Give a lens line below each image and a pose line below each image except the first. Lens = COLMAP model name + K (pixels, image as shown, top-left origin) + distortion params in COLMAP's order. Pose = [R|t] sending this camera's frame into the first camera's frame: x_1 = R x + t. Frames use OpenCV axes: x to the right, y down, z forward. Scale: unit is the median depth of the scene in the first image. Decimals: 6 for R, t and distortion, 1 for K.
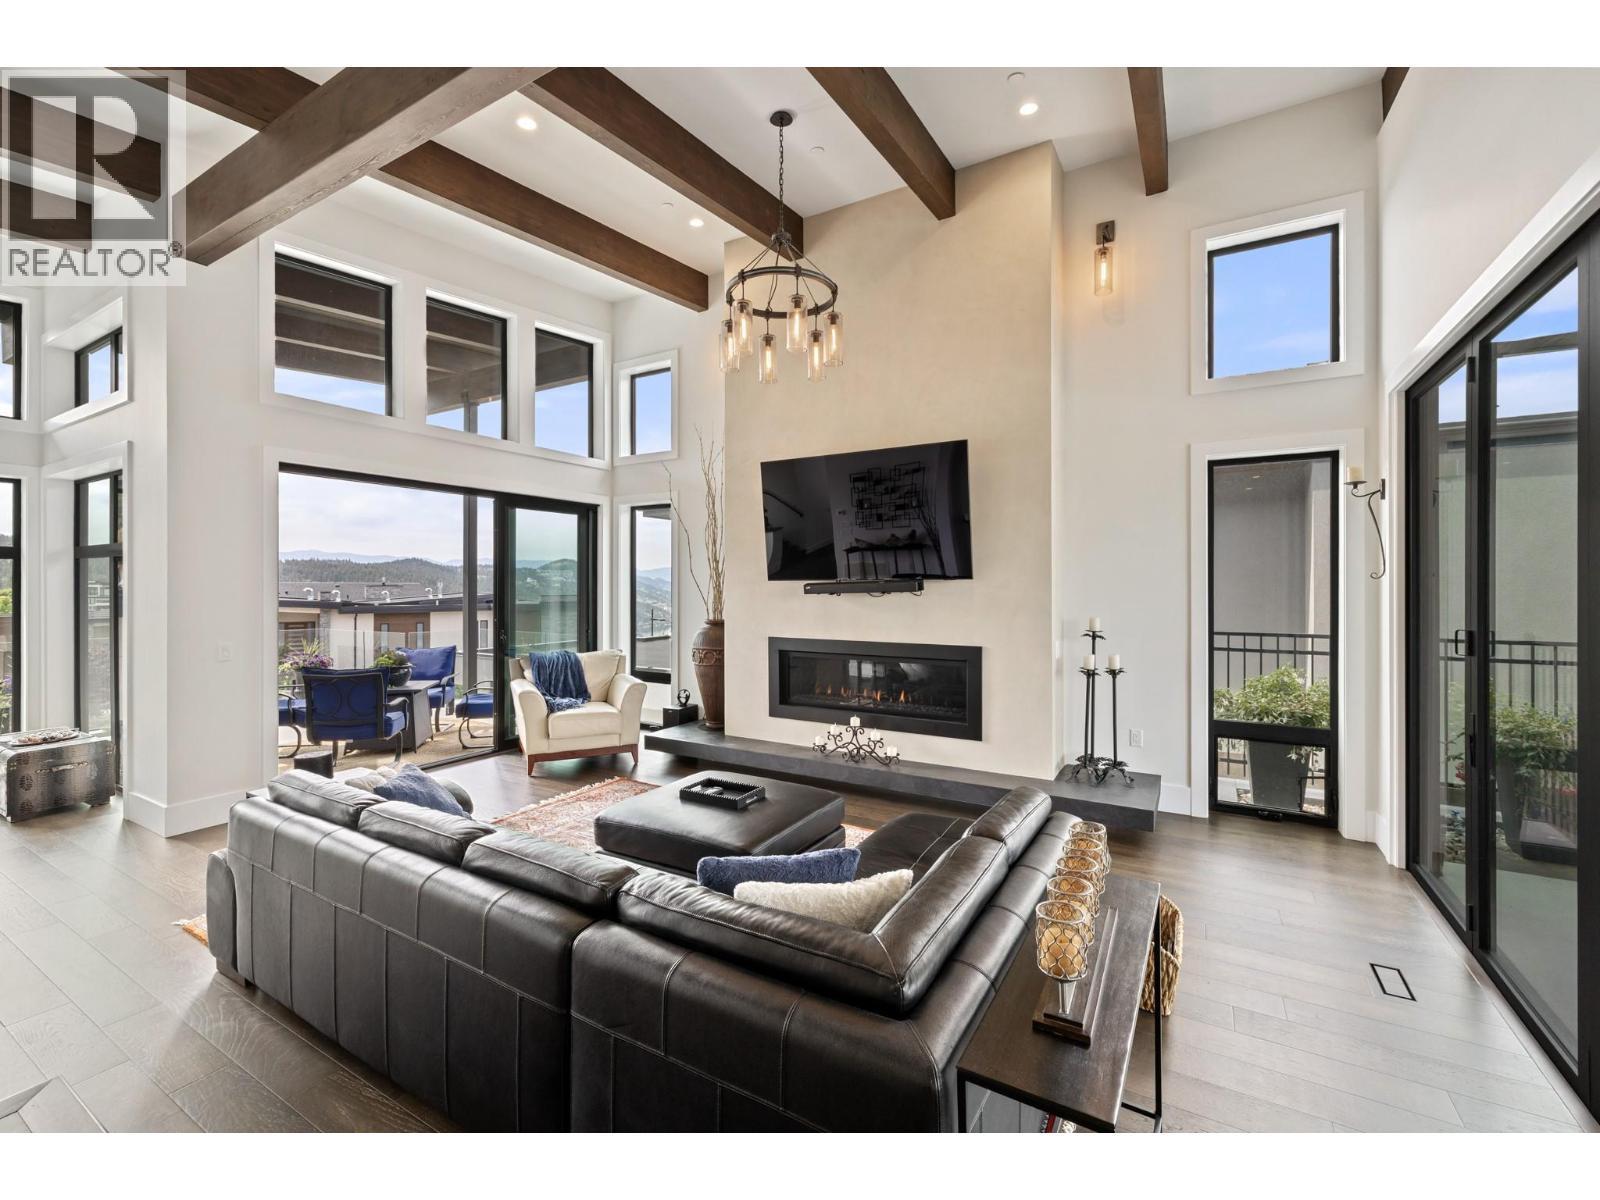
lens RADIAL K [[678.1, 0, 799.9], [0, 678.1, 577.9], [0, 0, 1]] dist [0.000980, 0.000209]
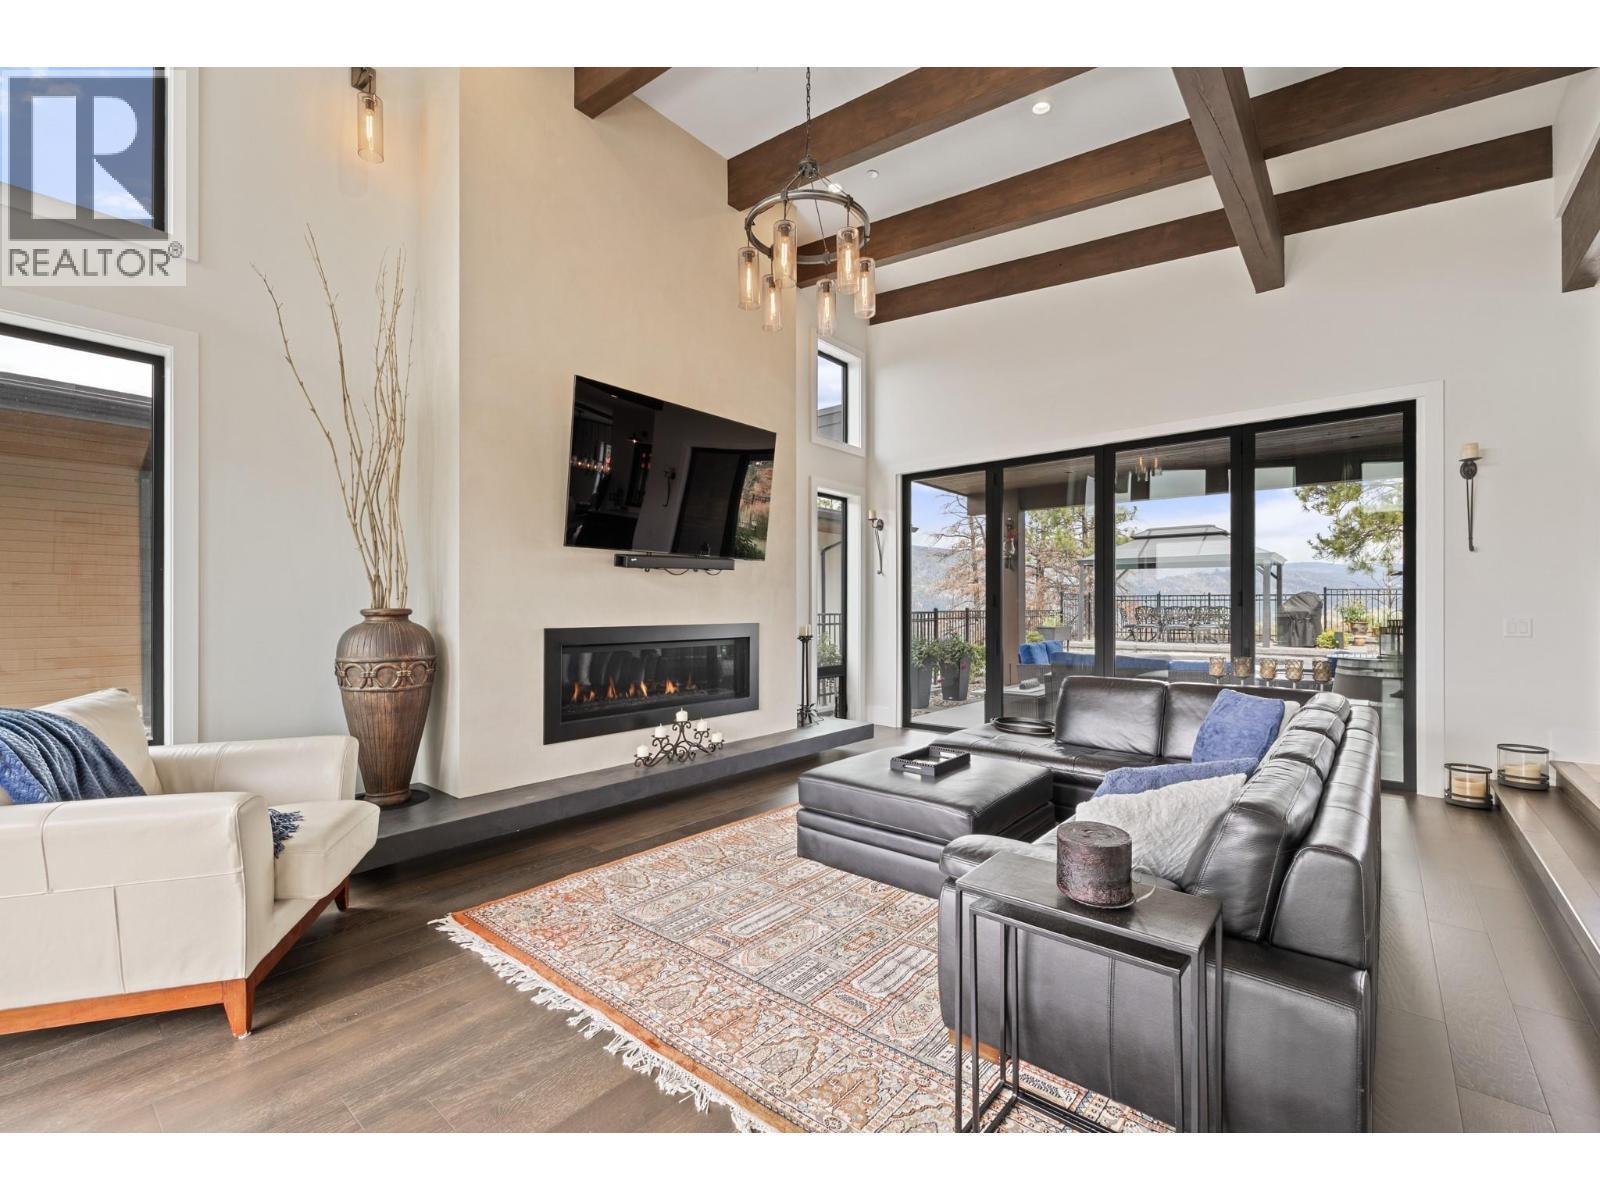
lens RADIAL K [[673.1, 0, 807.9], [0, 673.1, 599.3], [0, 0, 1]] dist [-0.001118, -0.000175]
pose [[0.171366, 0.011101, 0.985145, -0.738616], [-0.005816, 0.999930, -0.010256, 0.069367], [-0.985190, -0.003972, 0.171419, 0.688257]]
